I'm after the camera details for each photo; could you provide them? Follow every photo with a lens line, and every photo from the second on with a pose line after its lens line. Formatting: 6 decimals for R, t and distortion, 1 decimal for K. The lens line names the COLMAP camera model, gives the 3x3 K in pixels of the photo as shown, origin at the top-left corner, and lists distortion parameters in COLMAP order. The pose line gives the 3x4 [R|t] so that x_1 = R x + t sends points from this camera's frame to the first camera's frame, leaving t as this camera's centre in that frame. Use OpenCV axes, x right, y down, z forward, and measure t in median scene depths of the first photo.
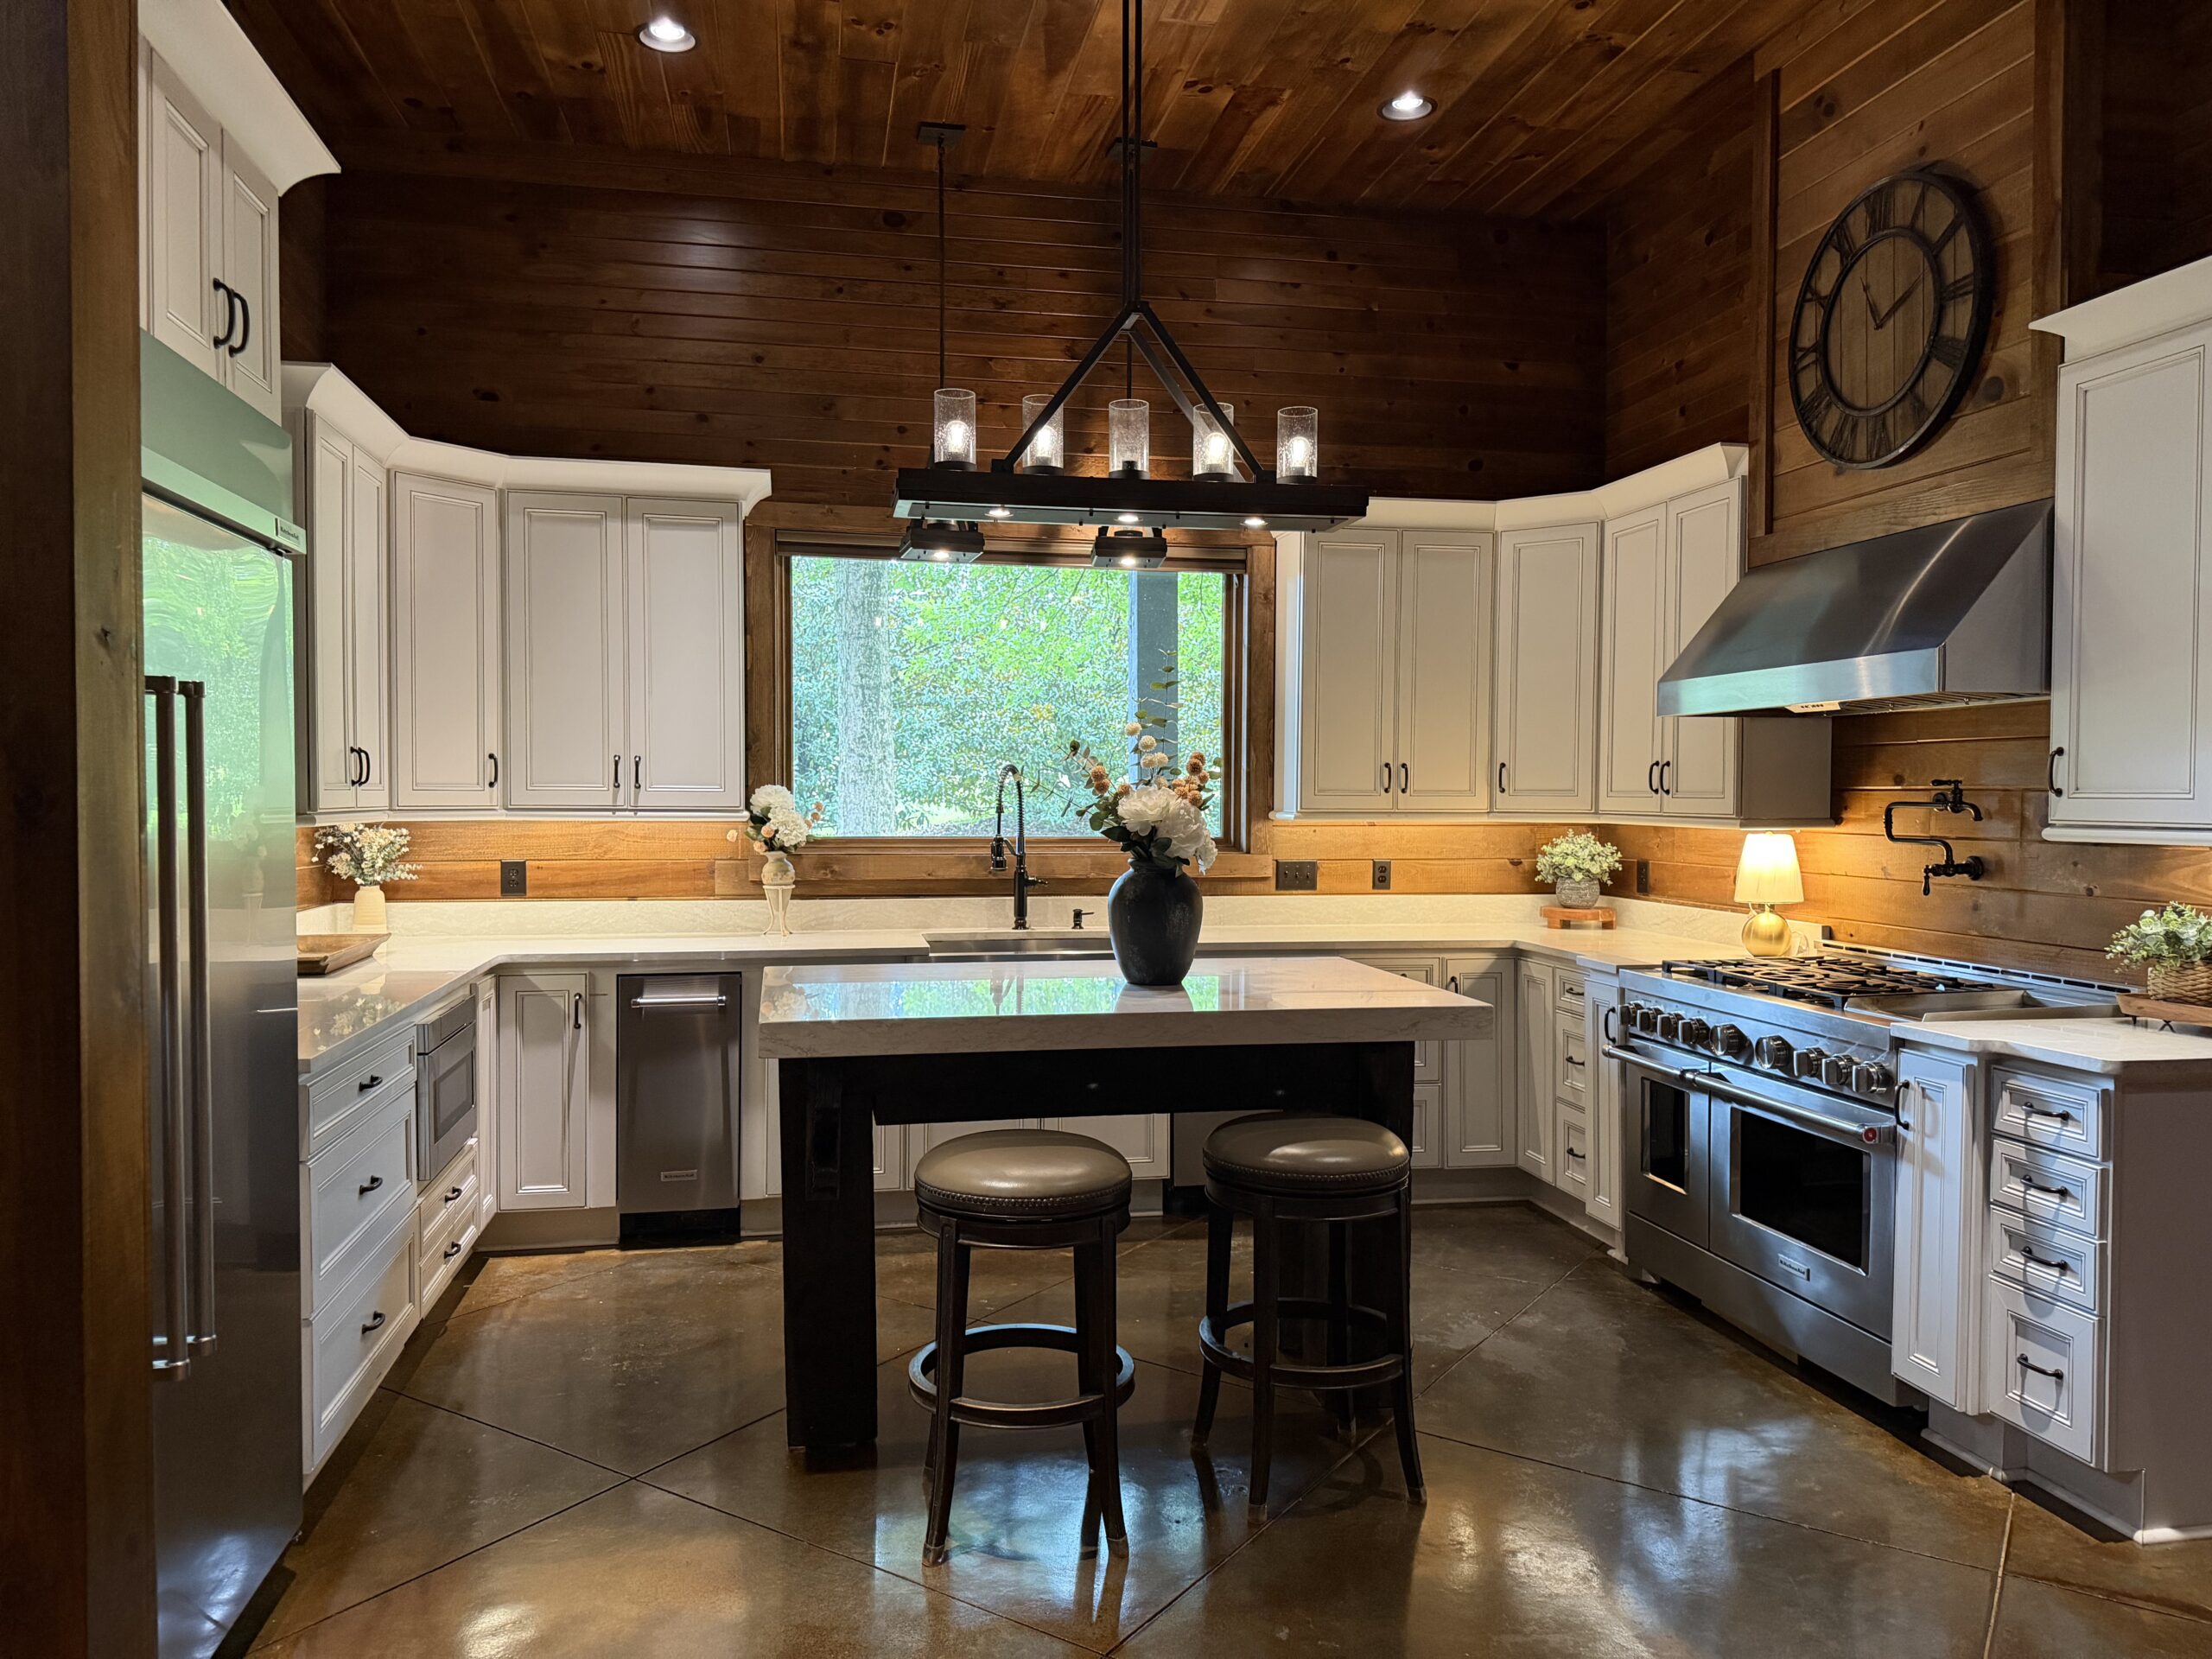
lens RADIAL K [[1578.4, 0, 1110.5], [0, 1578.4, 852.8], [0, 0, 1]] dist [0.050031, -0.054106]
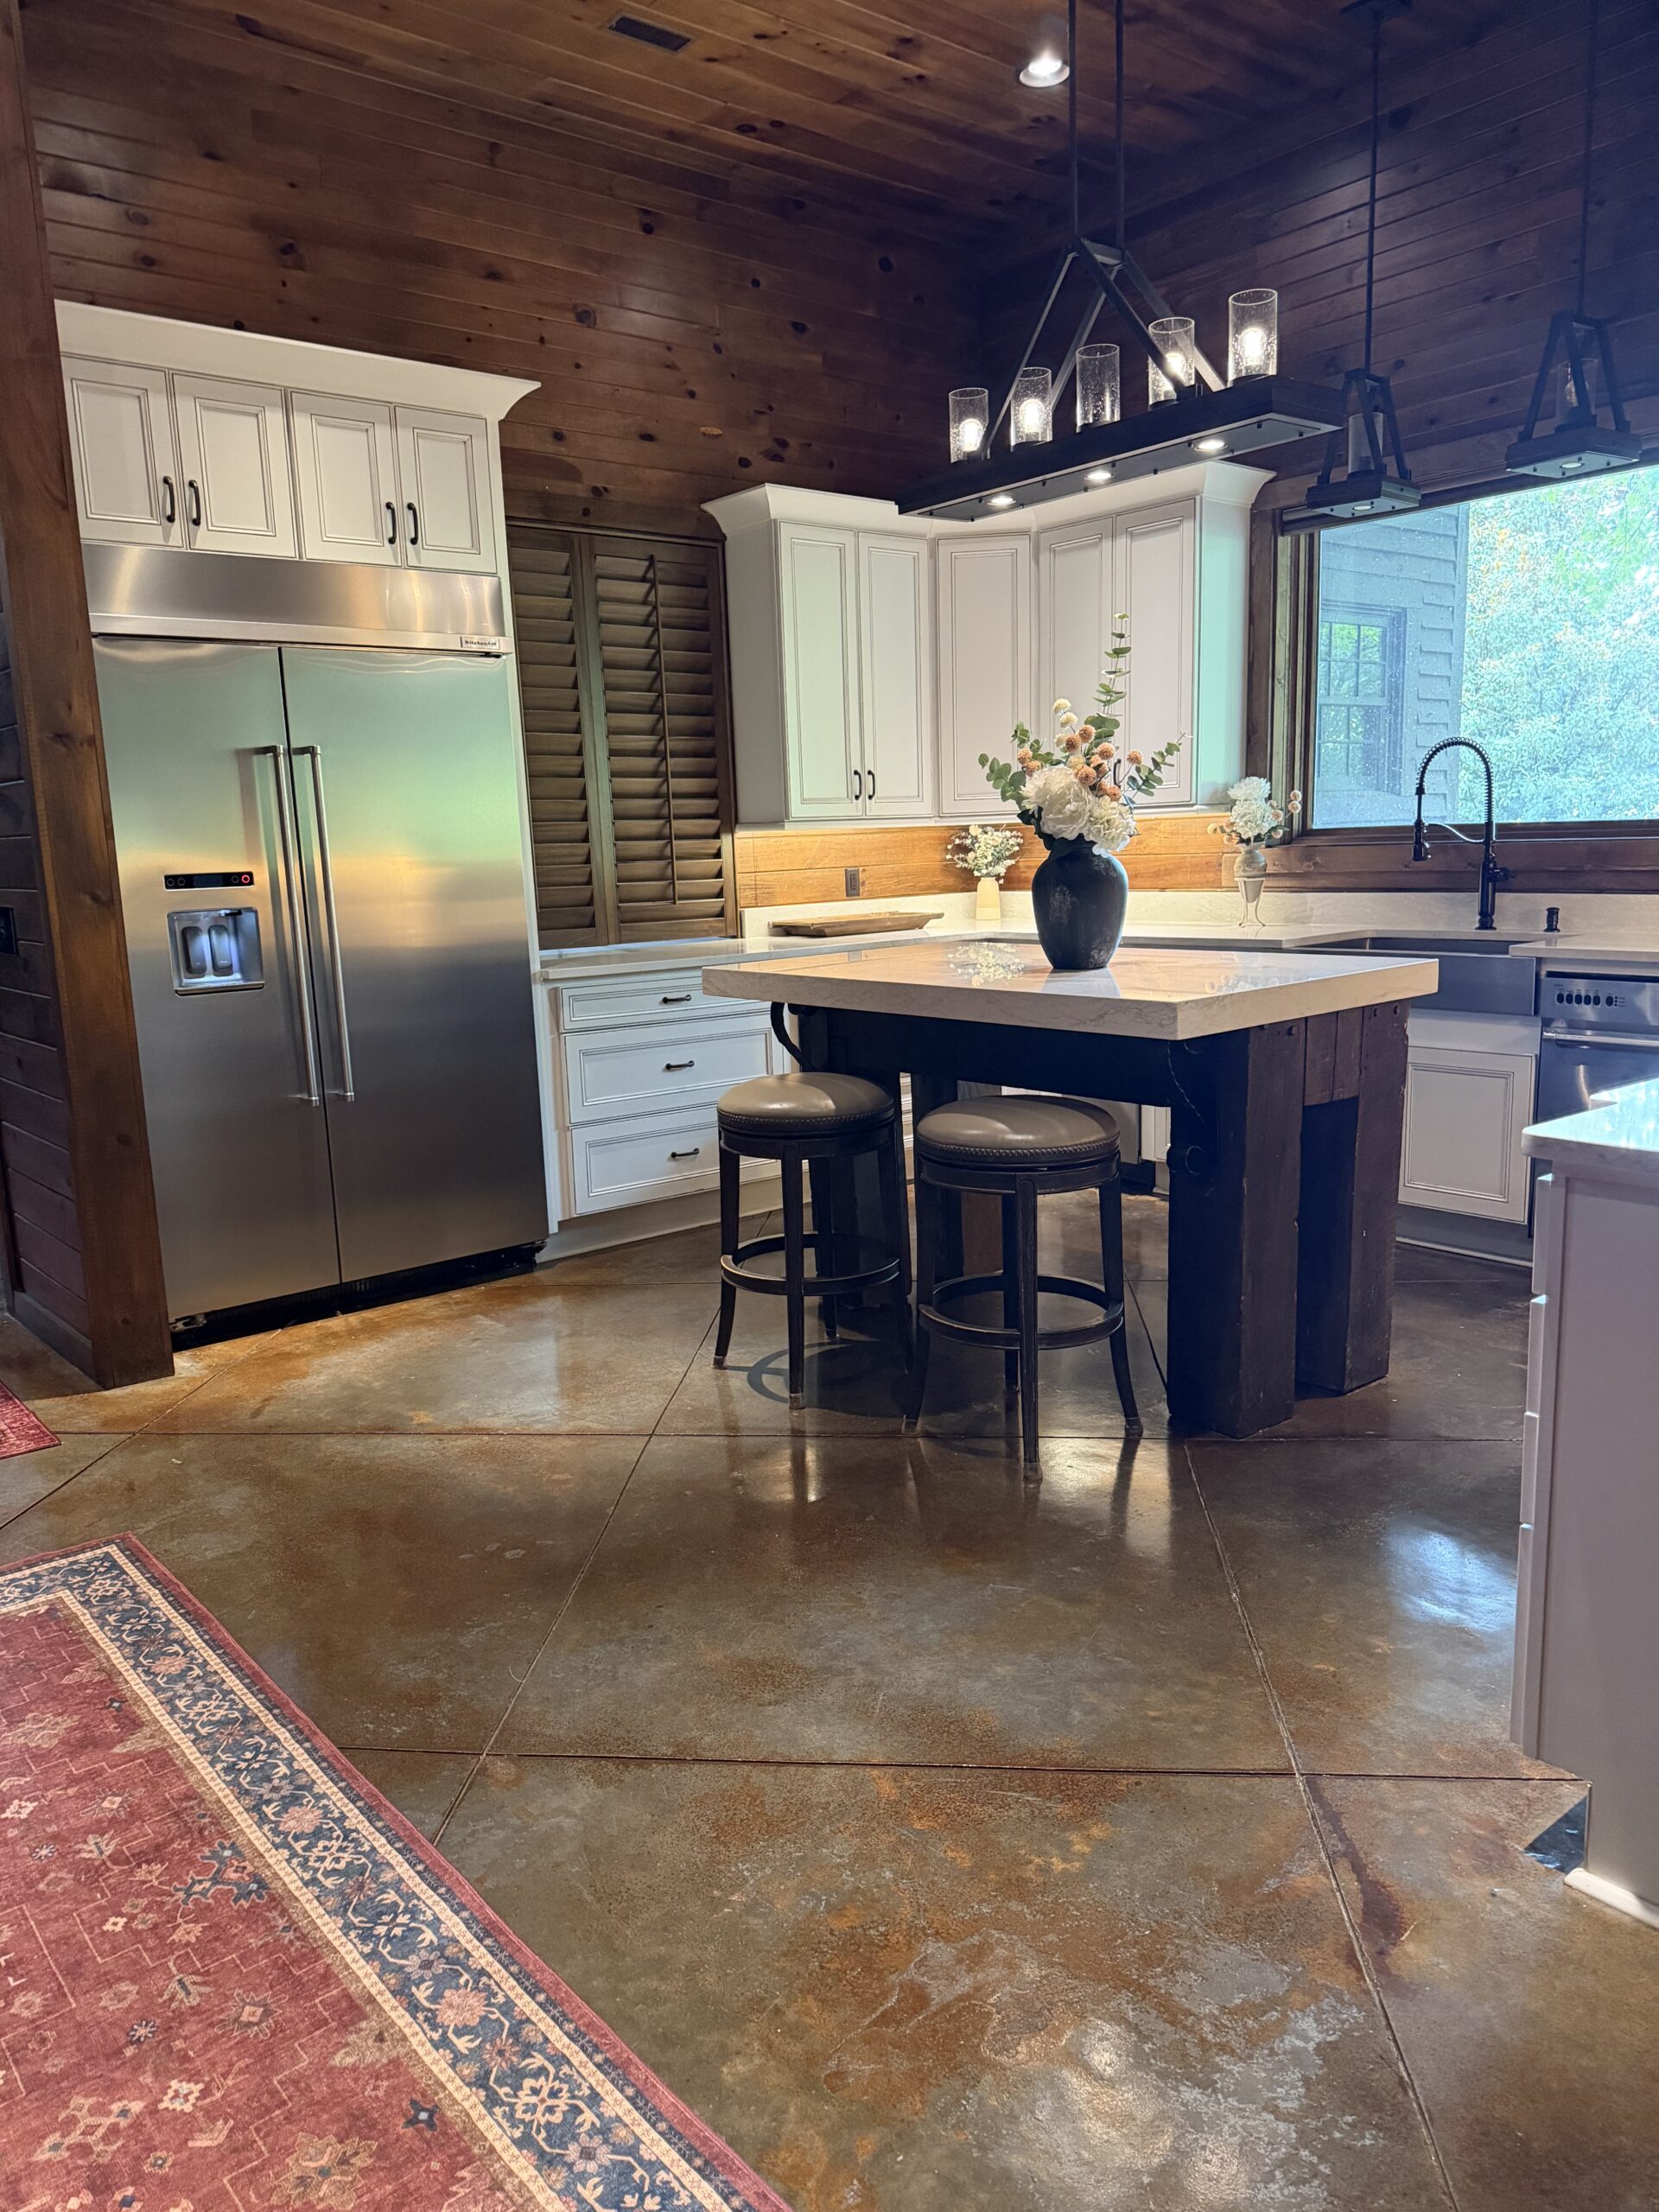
lens RADIAL K [[1578.4, 0, 834.9], [0, 1578.4, 1152.9], [0, 0, 1]] dist [0.050031, -0.054106]
pose [[0.458514, 0.153033, -0.875412, 0.690791], [0.004966, 0.984605, 0.174722, 0.017303], [0.888673, -0.084460, 0.450696, 0.313502]]
